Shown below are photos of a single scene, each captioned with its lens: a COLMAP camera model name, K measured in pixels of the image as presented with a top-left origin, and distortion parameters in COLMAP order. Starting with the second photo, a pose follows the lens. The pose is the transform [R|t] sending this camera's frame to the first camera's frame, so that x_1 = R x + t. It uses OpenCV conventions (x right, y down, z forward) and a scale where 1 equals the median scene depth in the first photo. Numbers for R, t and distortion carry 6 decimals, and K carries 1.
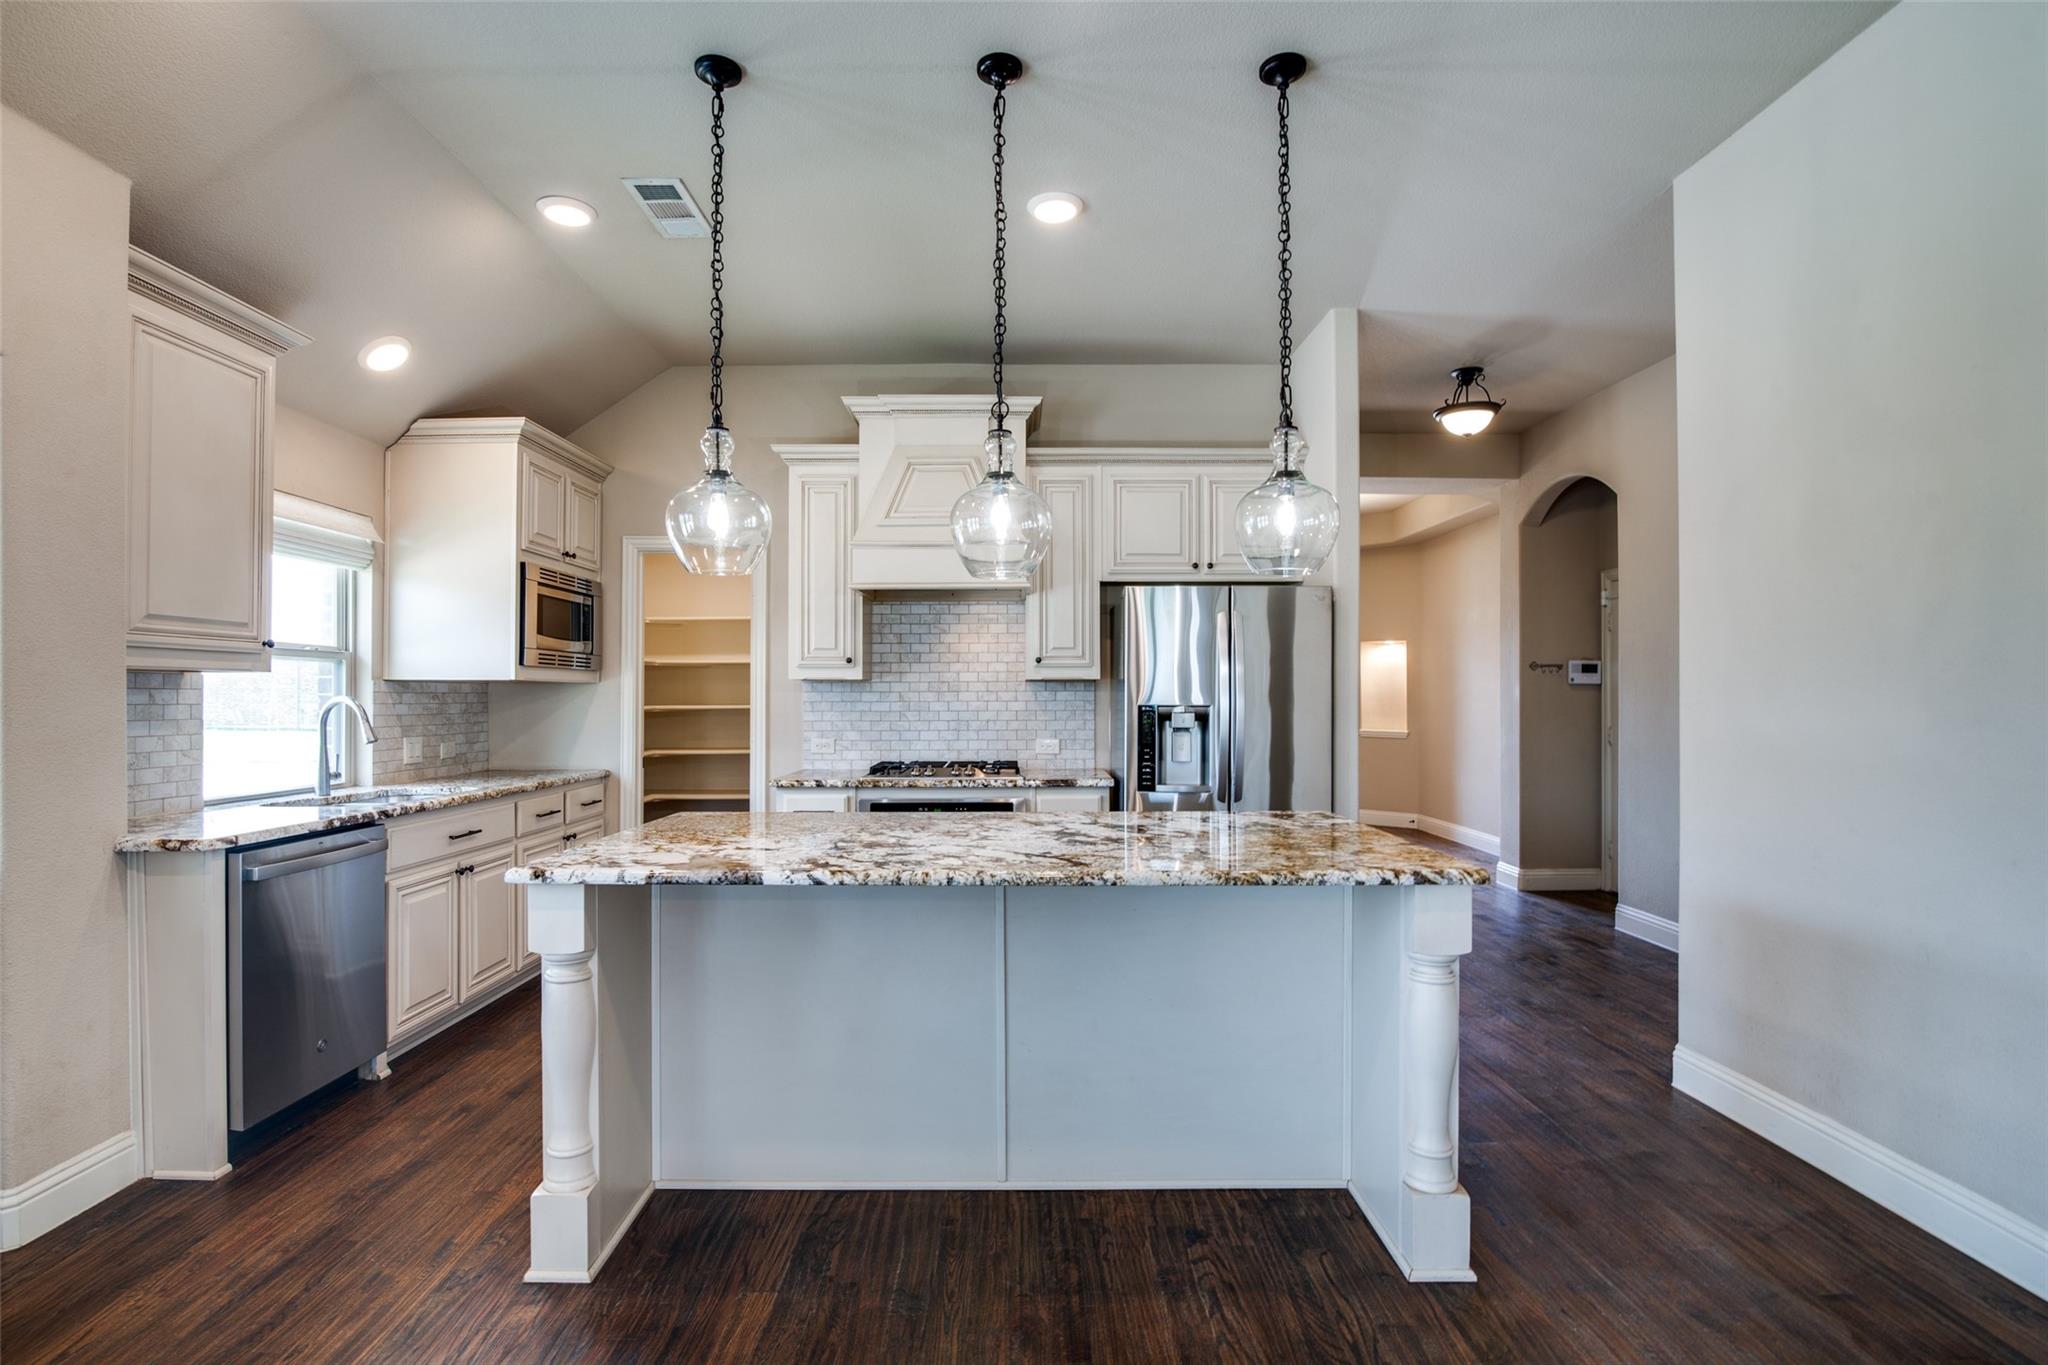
lens RADIAL K [[974.2, 0, 1023.5], [0, 974.2, 690.0], [0, 0, 1]] dist [-0.022187, 0.000648]
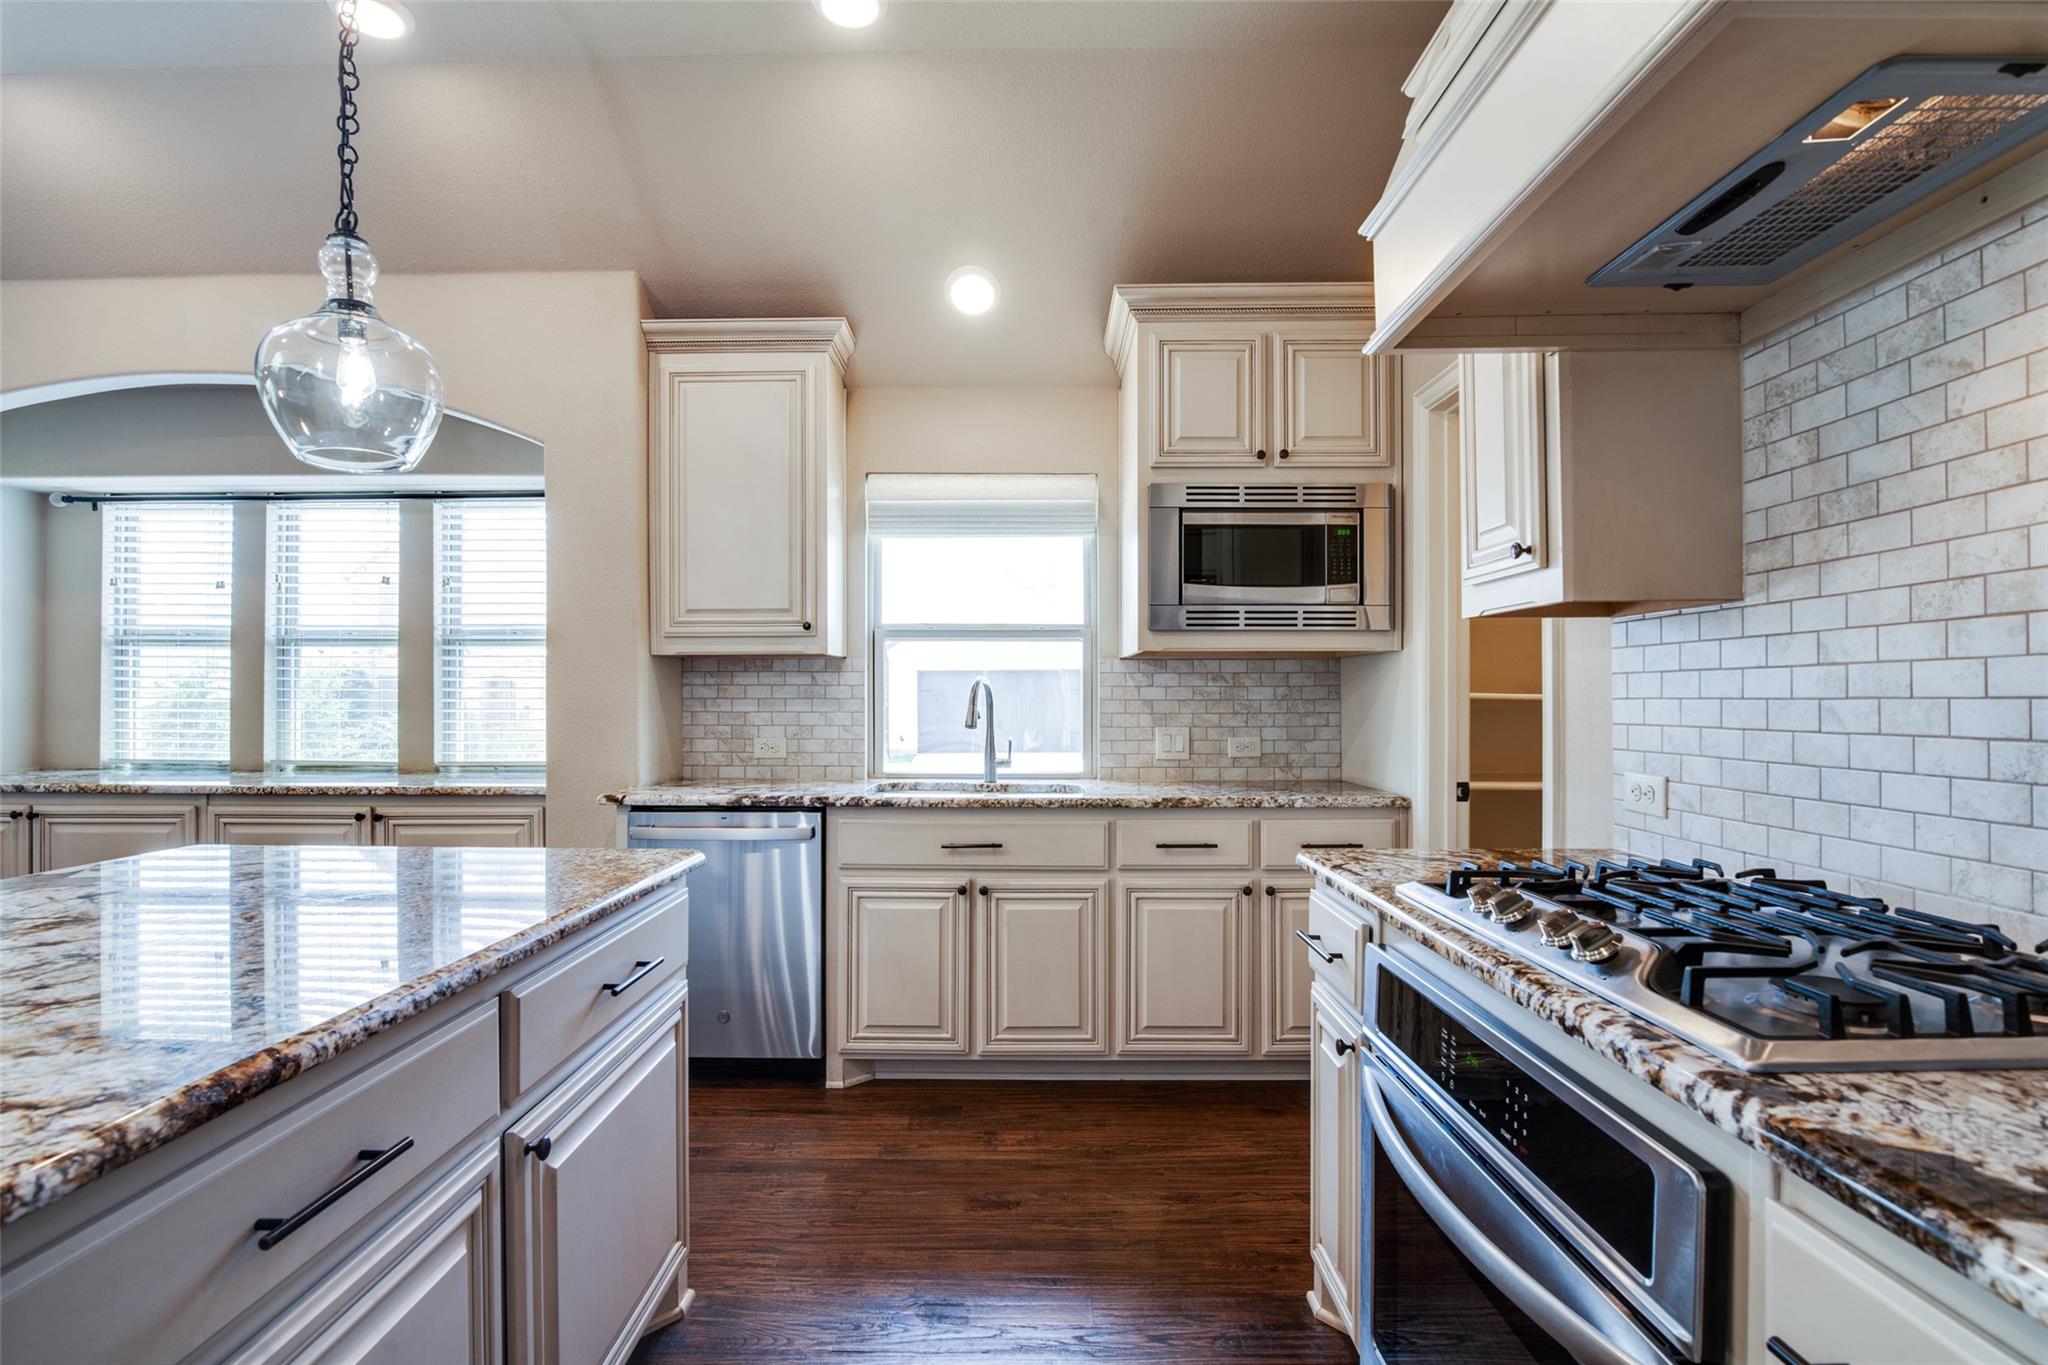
lens RADIAL K [[956.8, 0, 1024.1], [0, 956.8, 692.8], [0, 0, 1]] dist [-0.021915, 0.001011]
pose [[-0.026942, -0.005364, -0.999623, 0.179209], [0.007755, 0.999954, -0.005574, 0.022747], [0.999607, -0.007902, -0.026900, 0.886418]]
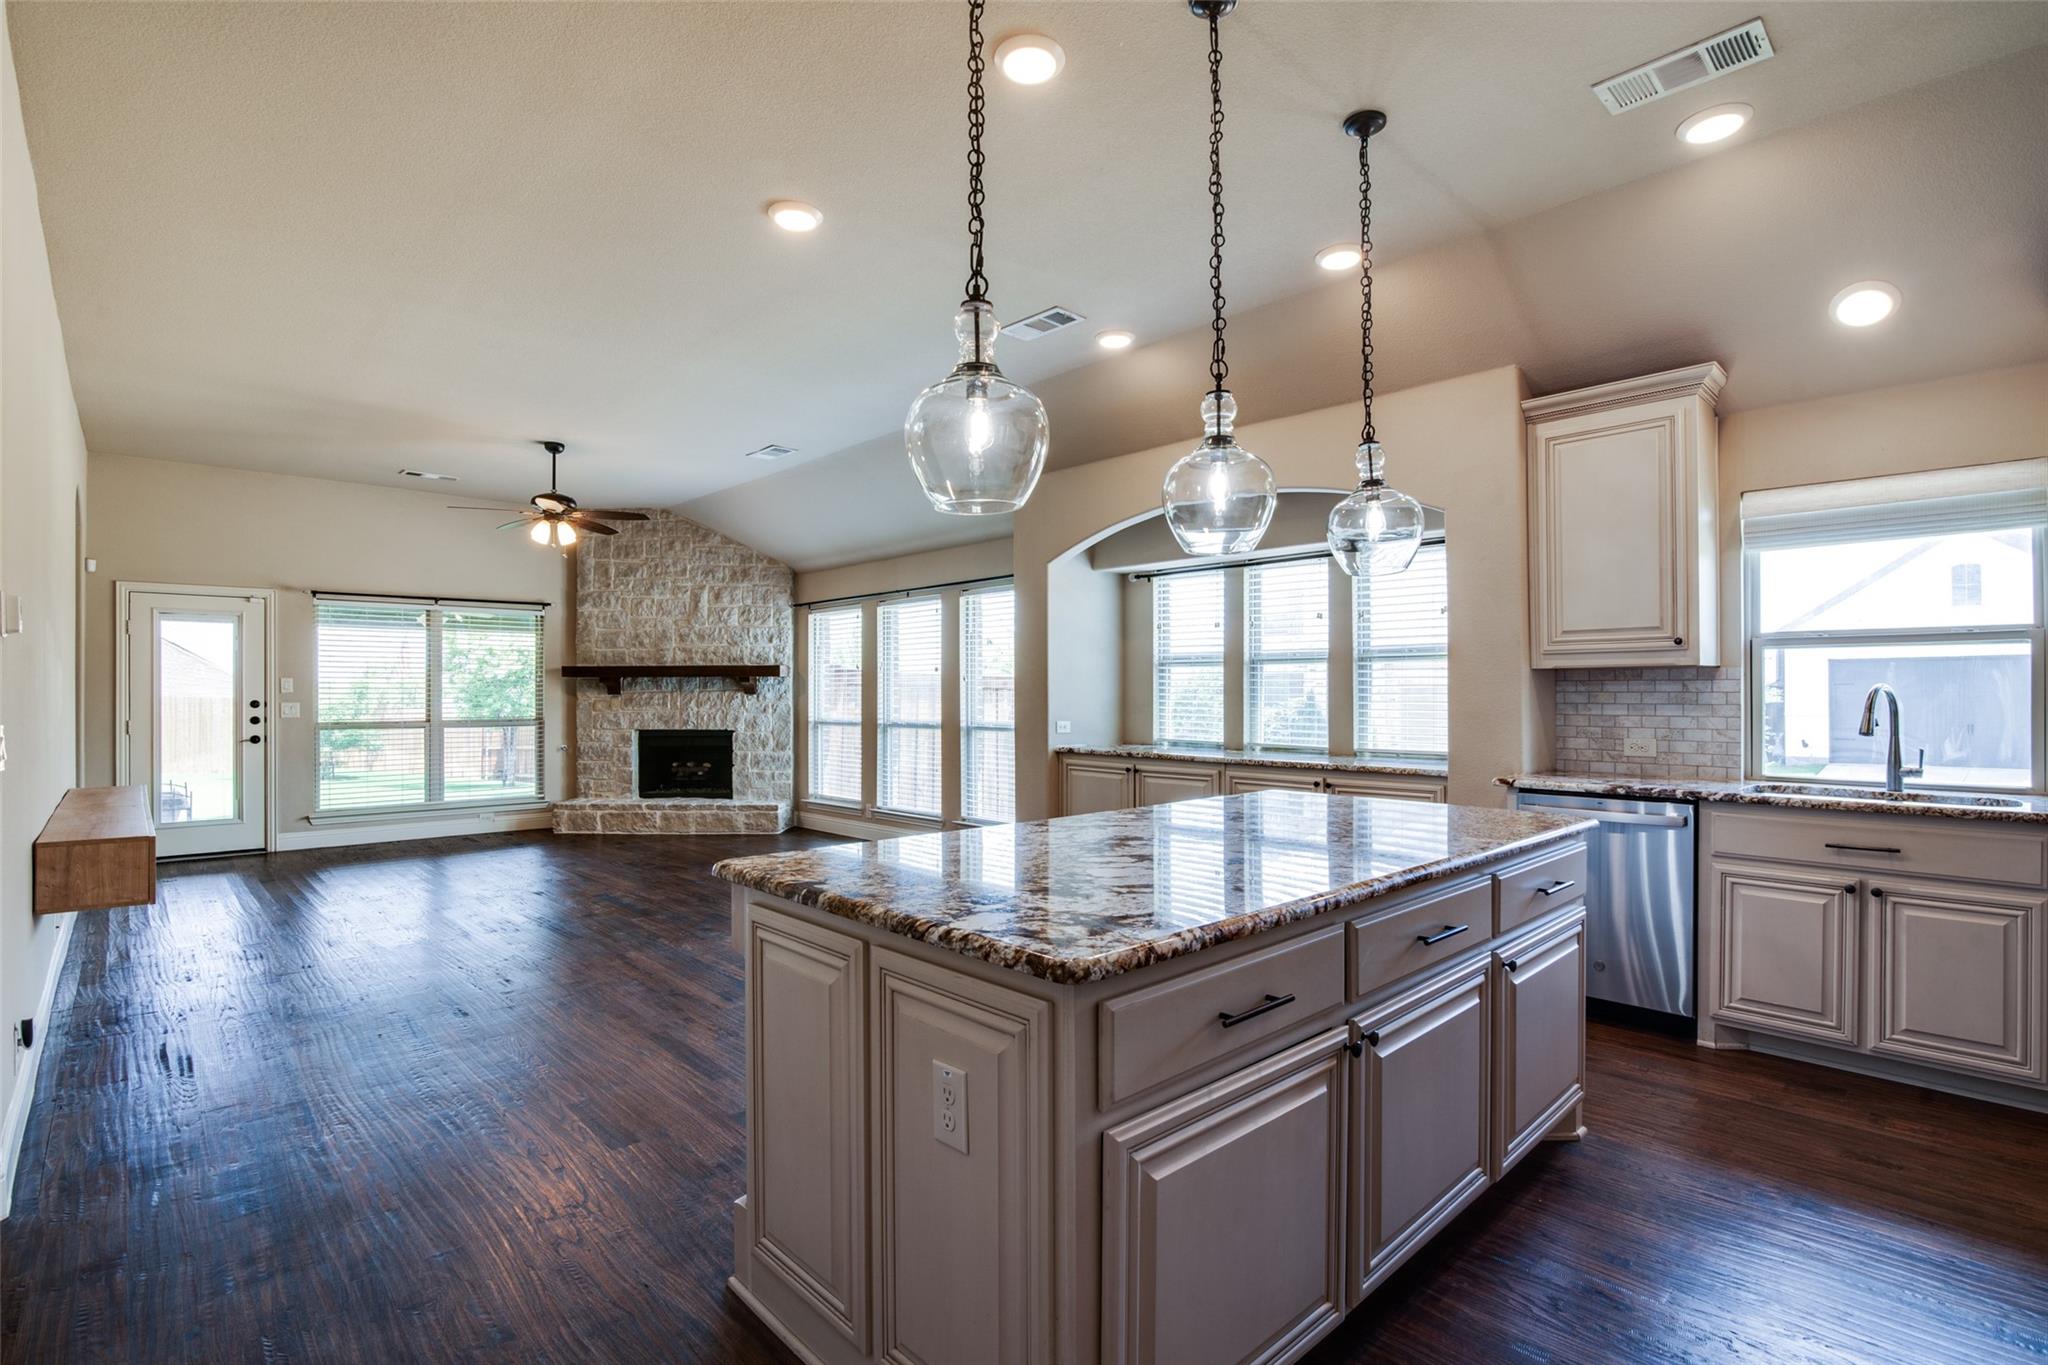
lens RADIAL K [[956.8, 0, 1024.1], [0, 956.8, 692.8], [0, 0, 1]] dist [-0.021915, 0.001011]
pose [[-0.749098, 0.000518, -0.662459, 0.423591], [0.006292, 0.999960, -0.006333, 0.012660], [0.662429, -0.008912, -0.749071, 0.940361]]
